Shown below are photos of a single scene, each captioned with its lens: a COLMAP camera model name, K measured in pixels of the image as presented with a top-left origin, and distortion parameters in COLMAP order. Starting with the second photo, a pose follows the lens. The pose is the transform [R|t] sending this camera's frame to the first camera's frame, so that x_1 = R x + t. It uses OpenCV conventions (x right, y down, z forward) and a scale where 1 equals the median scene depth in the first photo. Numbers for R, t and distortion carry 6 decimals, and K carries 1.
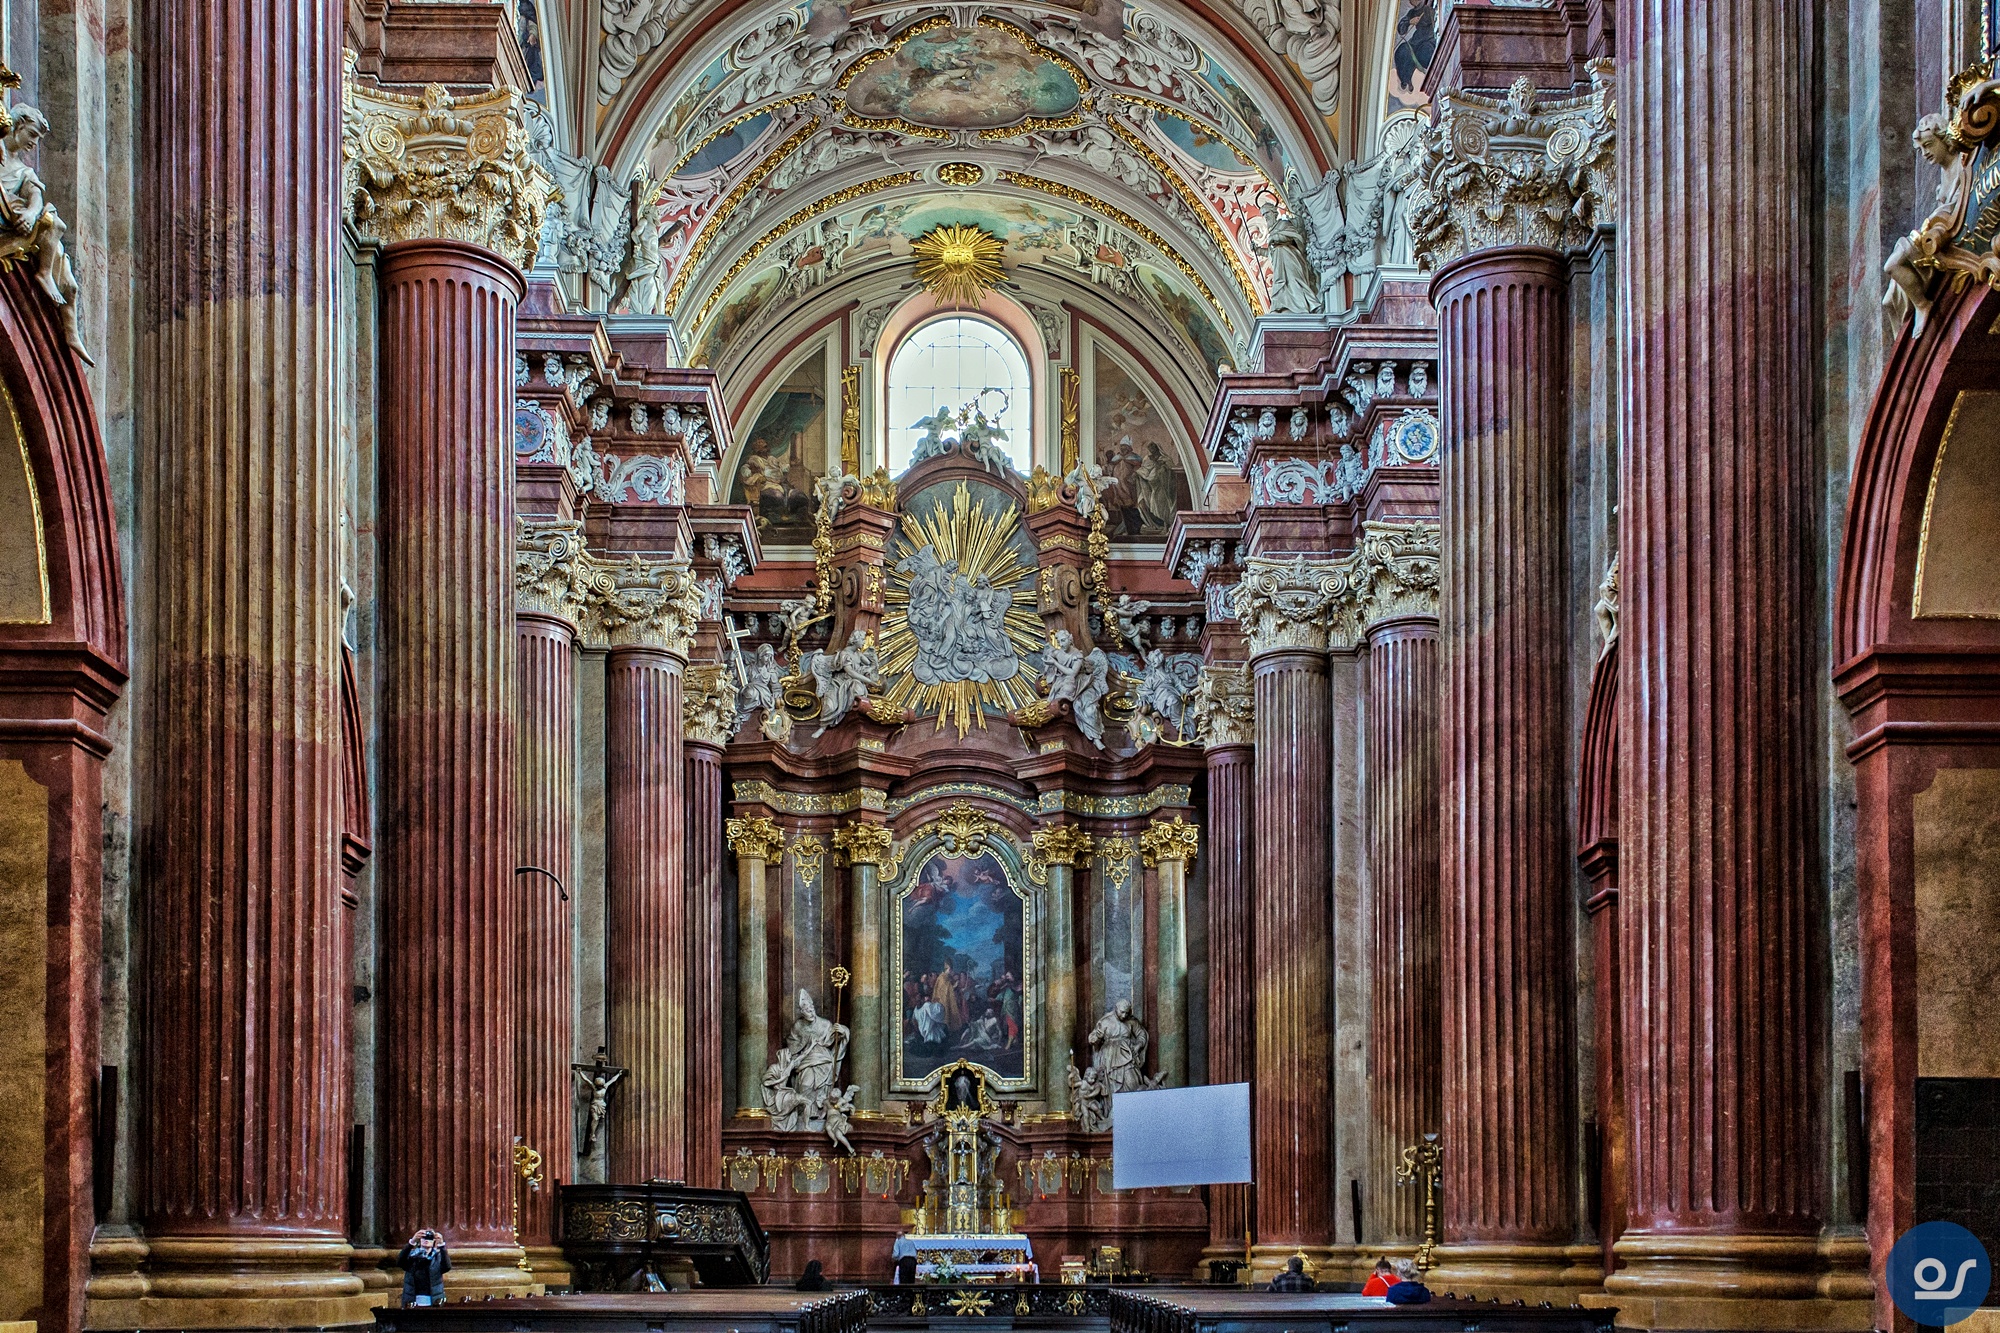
lens RADIAL K [[1984.4, 0, 1015.5], [0, 1984.4, 677.3], [0, 0, 1]] dist [0.024991, 0.000000]
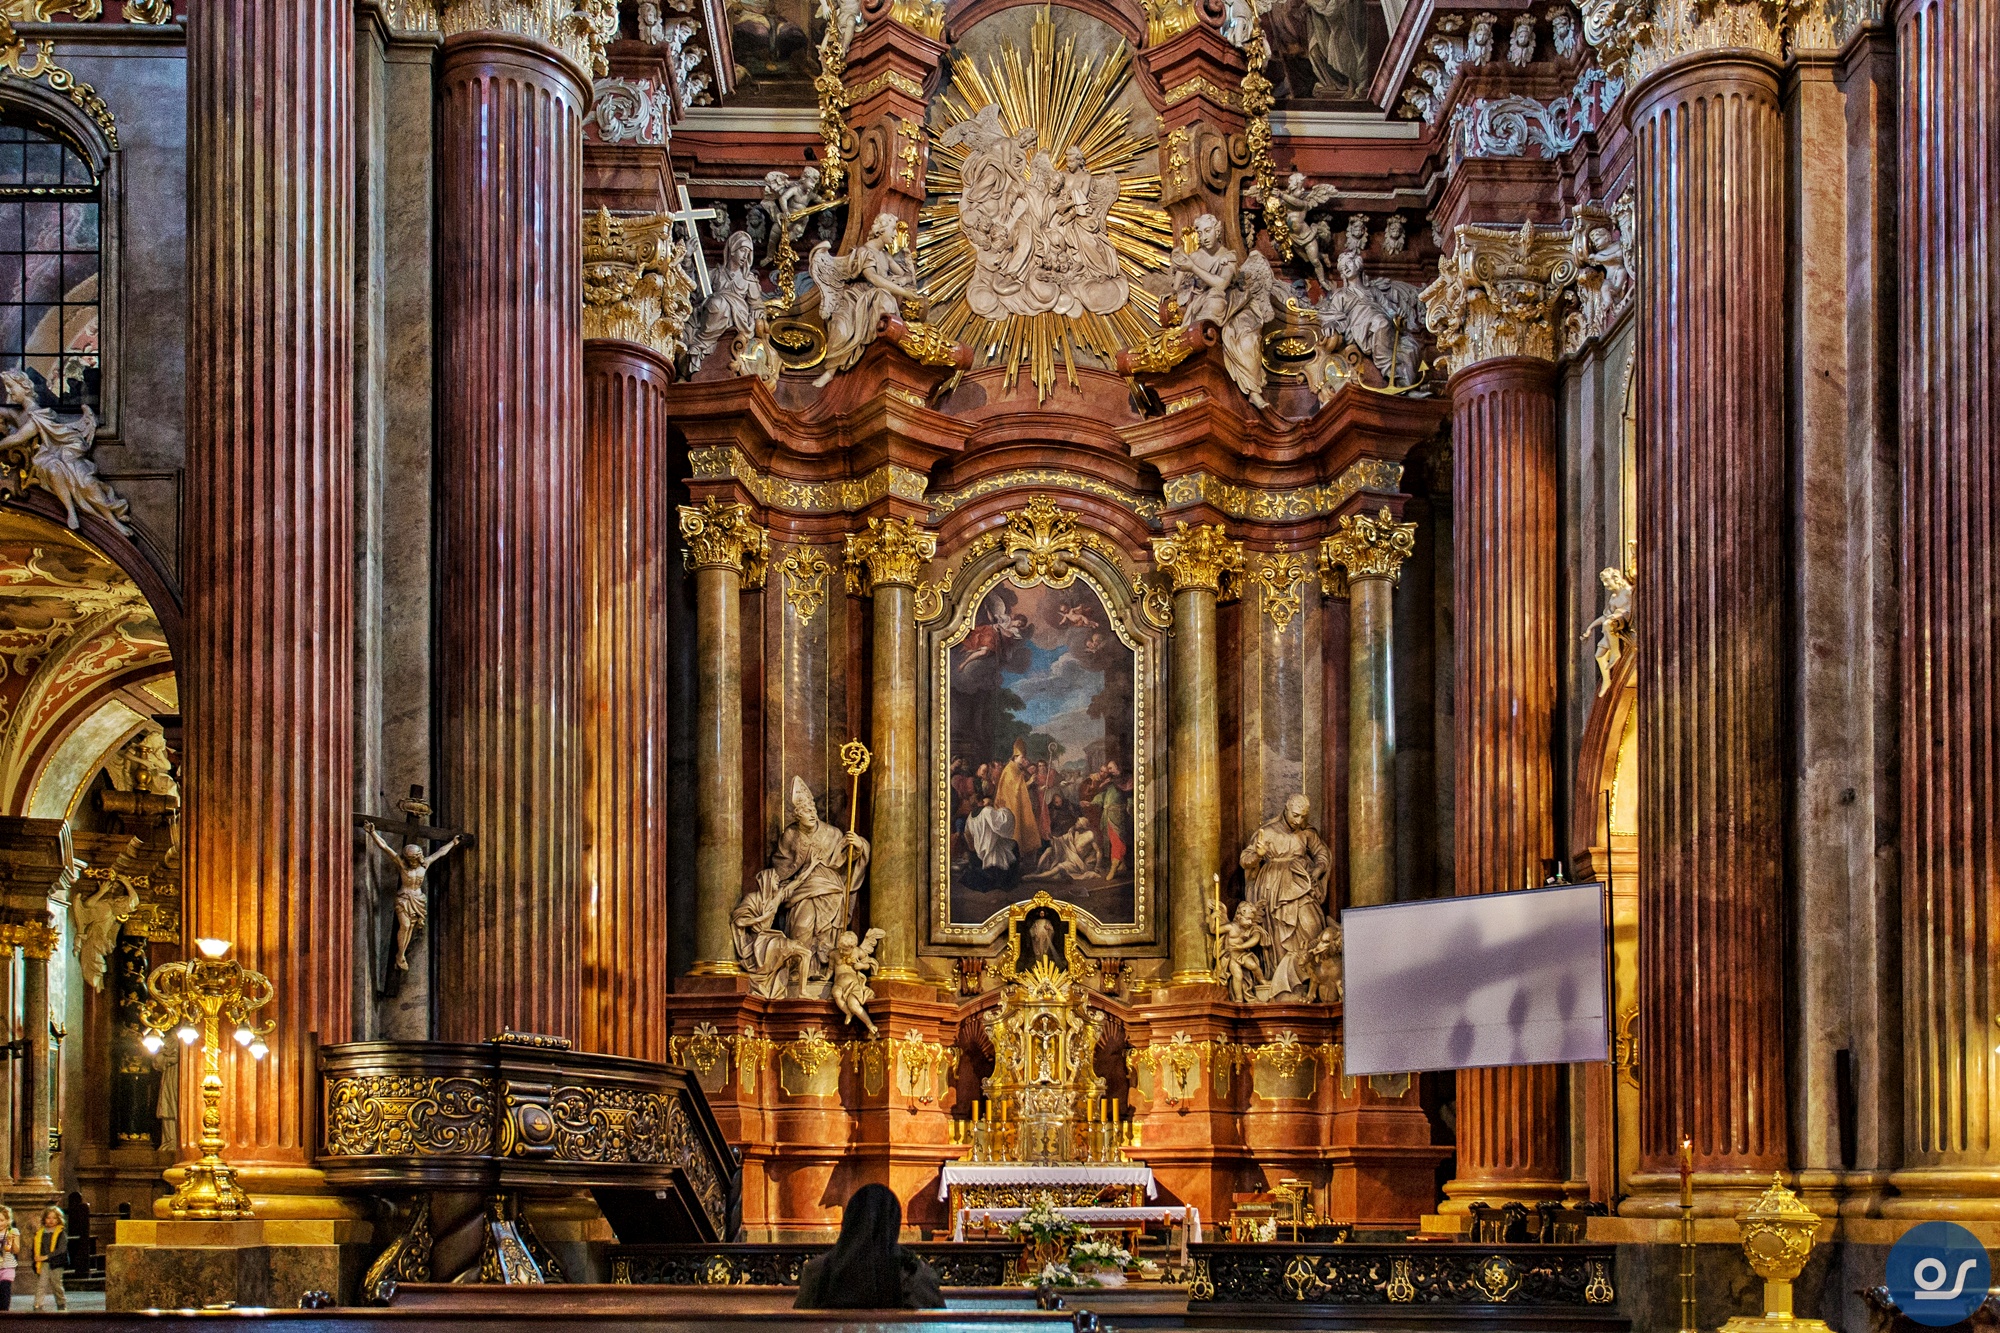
lens RADIAL K [[1818.6, 0, 982.9], [0, 1818.6, 664.0], [0, 0, 1]] dist [0.004762, 0.000000]
pose [[0.999996, 0.002476, 0.001250, -0.048129], [-0.002470, 0.999987, -0.004503, 0.122575], [-0.001261, 0.004500, 0.999989, 0.413096]]
